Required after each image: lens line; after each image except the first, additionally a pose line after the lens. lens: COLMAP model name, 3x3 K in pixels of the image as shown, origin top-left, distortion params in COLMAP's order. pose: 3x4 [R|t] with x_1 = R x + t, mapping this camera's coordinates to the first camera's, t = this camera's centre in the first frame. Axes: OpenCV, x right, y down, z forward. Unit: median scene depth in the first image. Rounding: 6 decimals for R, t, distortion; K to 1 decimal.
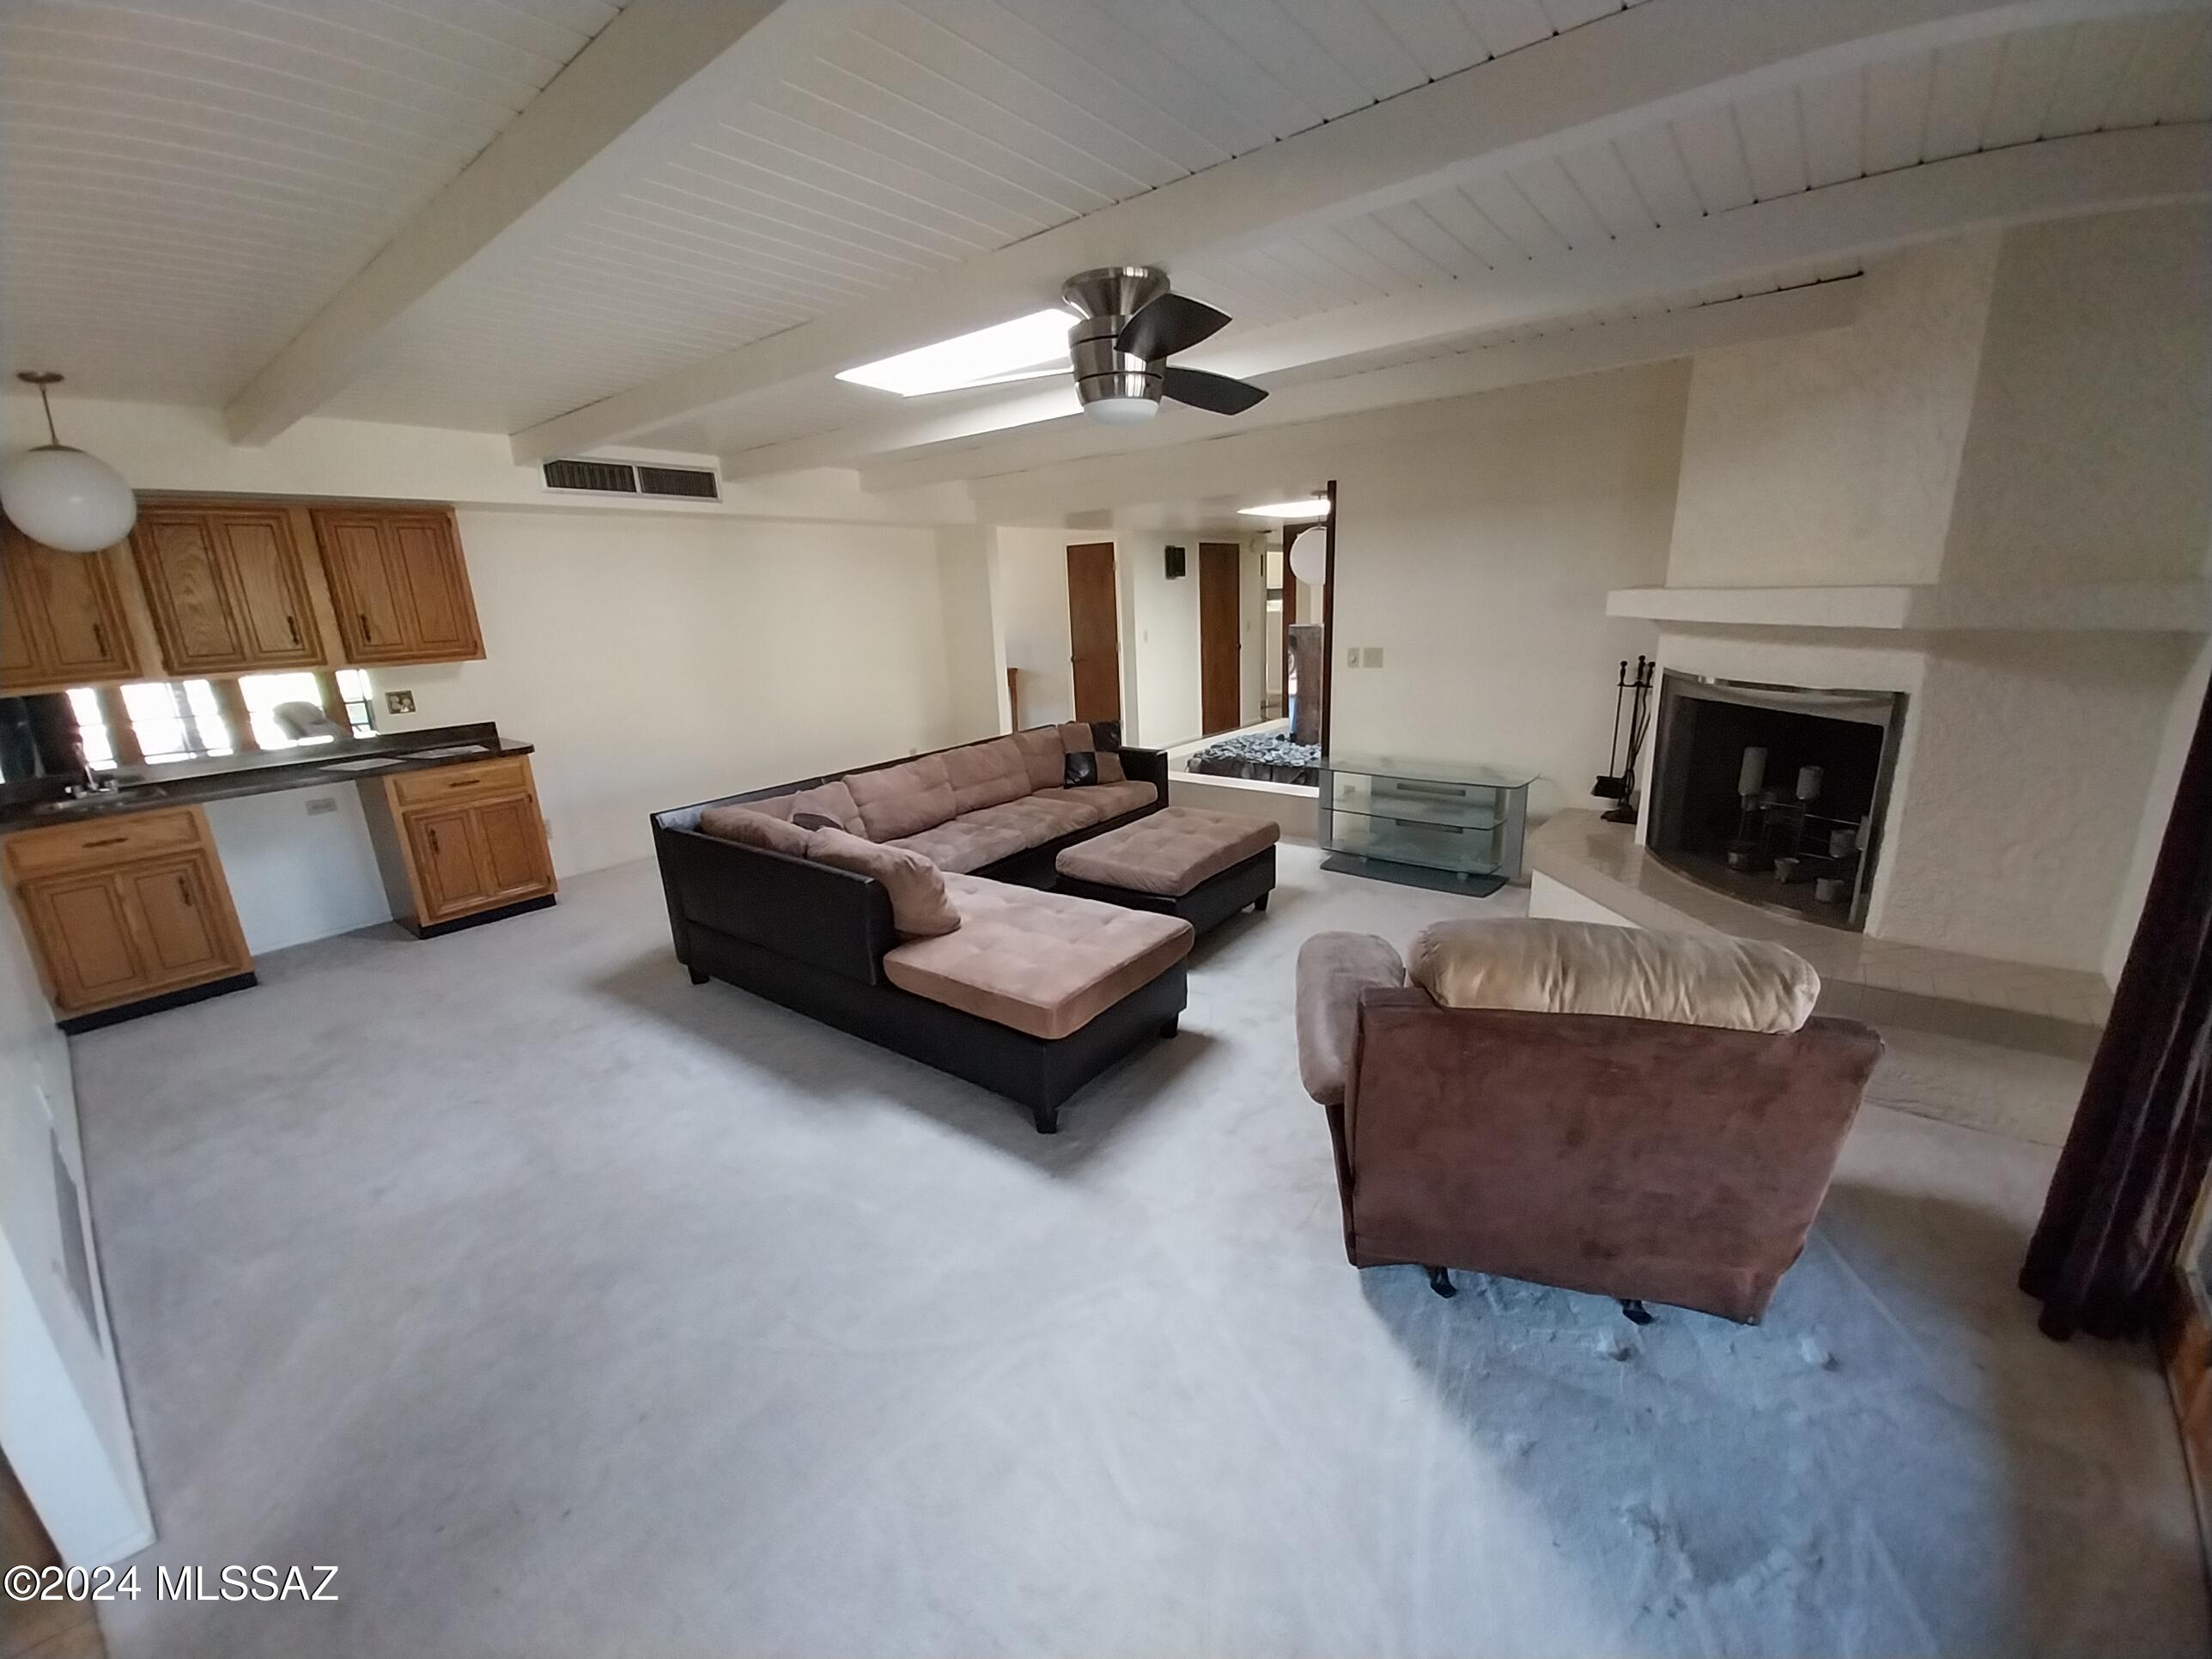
lens RADIAL K [[880.3, 0, 1117.1], [0, 880.3, 826.2], [0, 0, 1]] dist [0.018378, -0.013951]
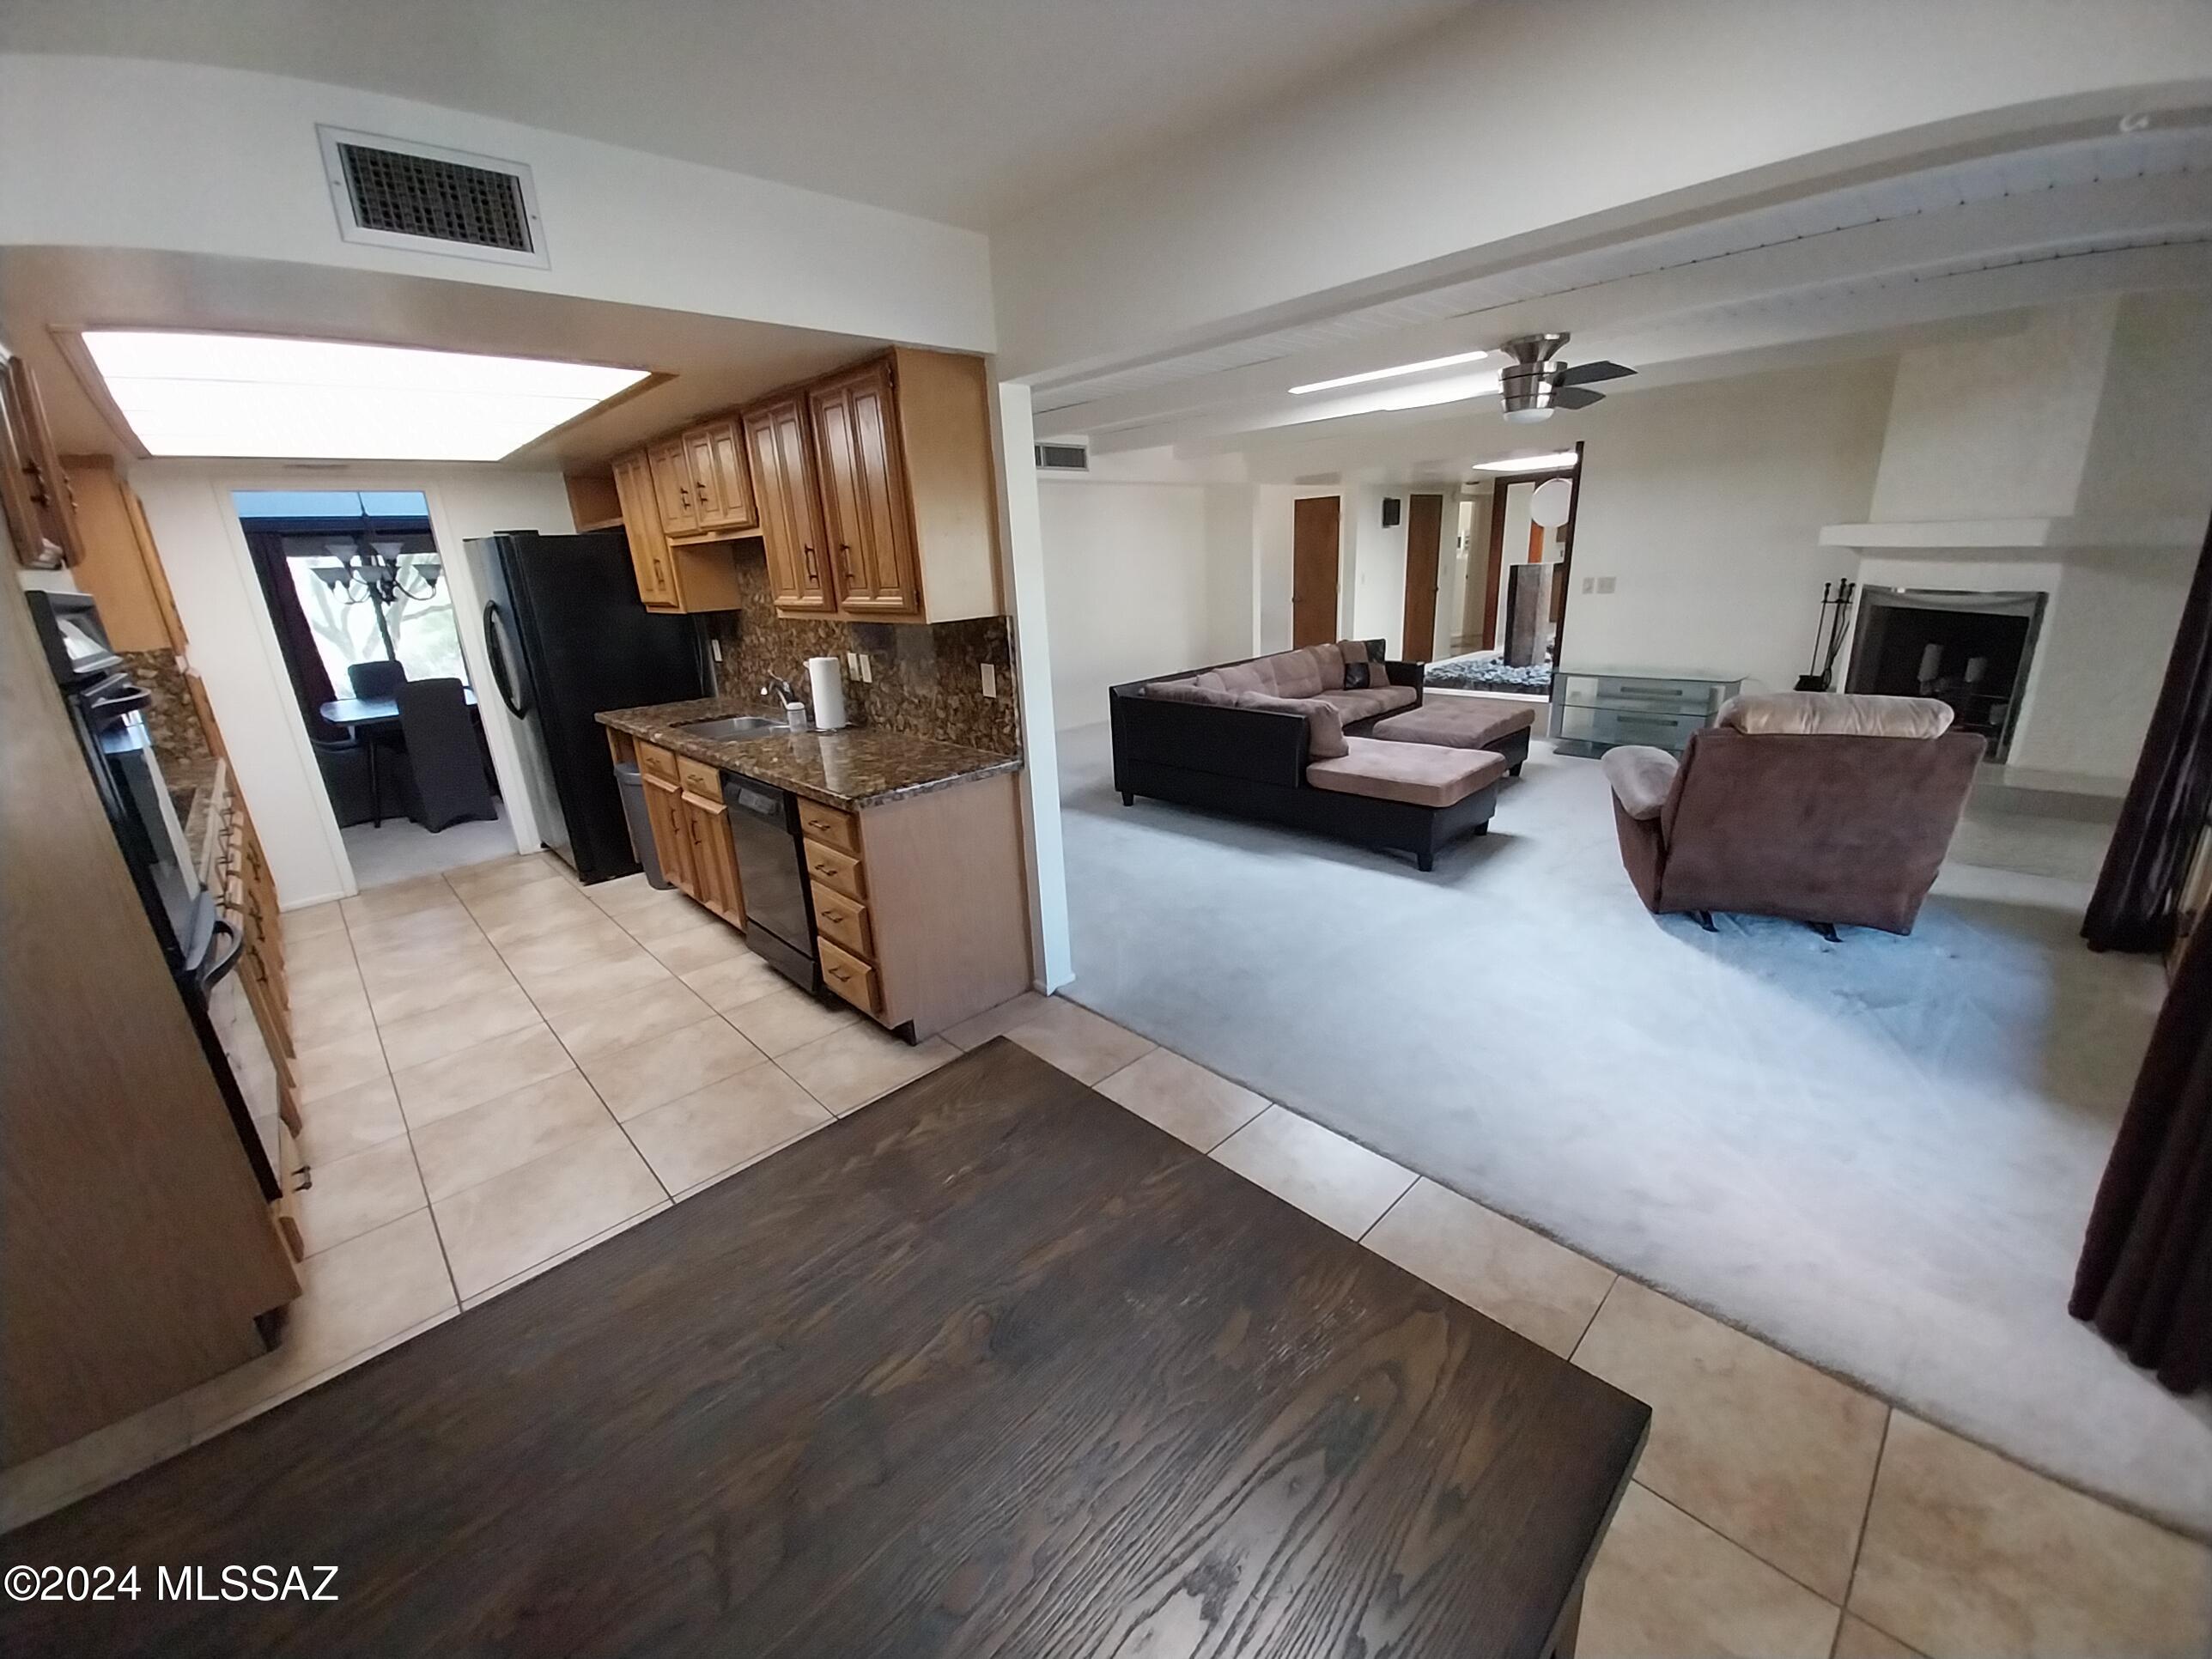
lens RADIAL K [[880.3, 0, 1117.1], [0, 880.3, 826.2], [0, 0, 1]] dist [0.018378, -0.013951]
pose [[0.991851, 0.029254, -0.123998, -0.370659], [-0.023622, 0.998632, 0.046647, 0.172230], [0.125193, -0.043338, 0.991185, -0.551787]]
